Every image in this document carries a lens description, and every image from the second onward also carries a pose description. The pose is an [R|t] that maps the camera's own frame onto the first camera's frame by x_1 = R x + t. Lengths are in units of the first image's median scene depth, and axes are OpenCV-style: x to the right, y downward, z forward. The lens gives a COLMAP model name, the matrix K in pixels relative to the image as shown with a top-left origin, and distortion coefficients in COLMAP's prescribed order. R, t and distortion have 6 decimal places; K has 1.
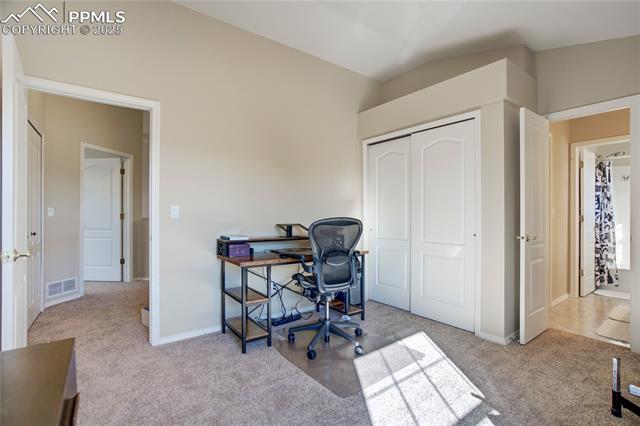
lens RADIAL K [[297.4, 0, 321.7], [0, 297.4, 213.8], [0, 0, 1]] dist [-0.006404, -0.000767]
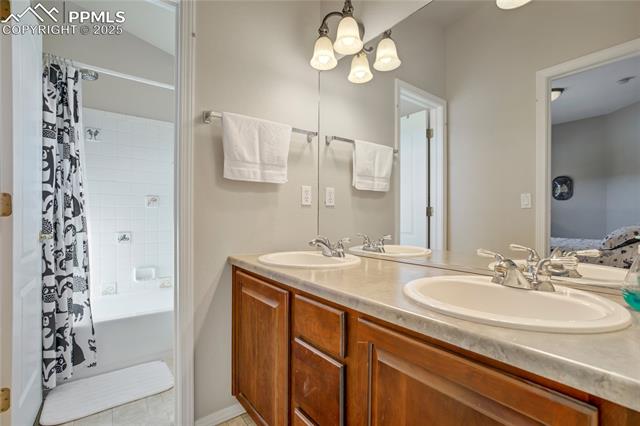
lens RADIAL K [[297.4, 0, 321.7], [0, 297.4, 215.8], [0, 0, 1]] dist [-0.006404, -0.000767]
pose [[-0.007500, -0.001932, 0.999970, 0.556186], [-0.000562, 0.999998, 0.001928, 0.024699], [-0.999972, -0.000548, -0.007501, 0.656957]]
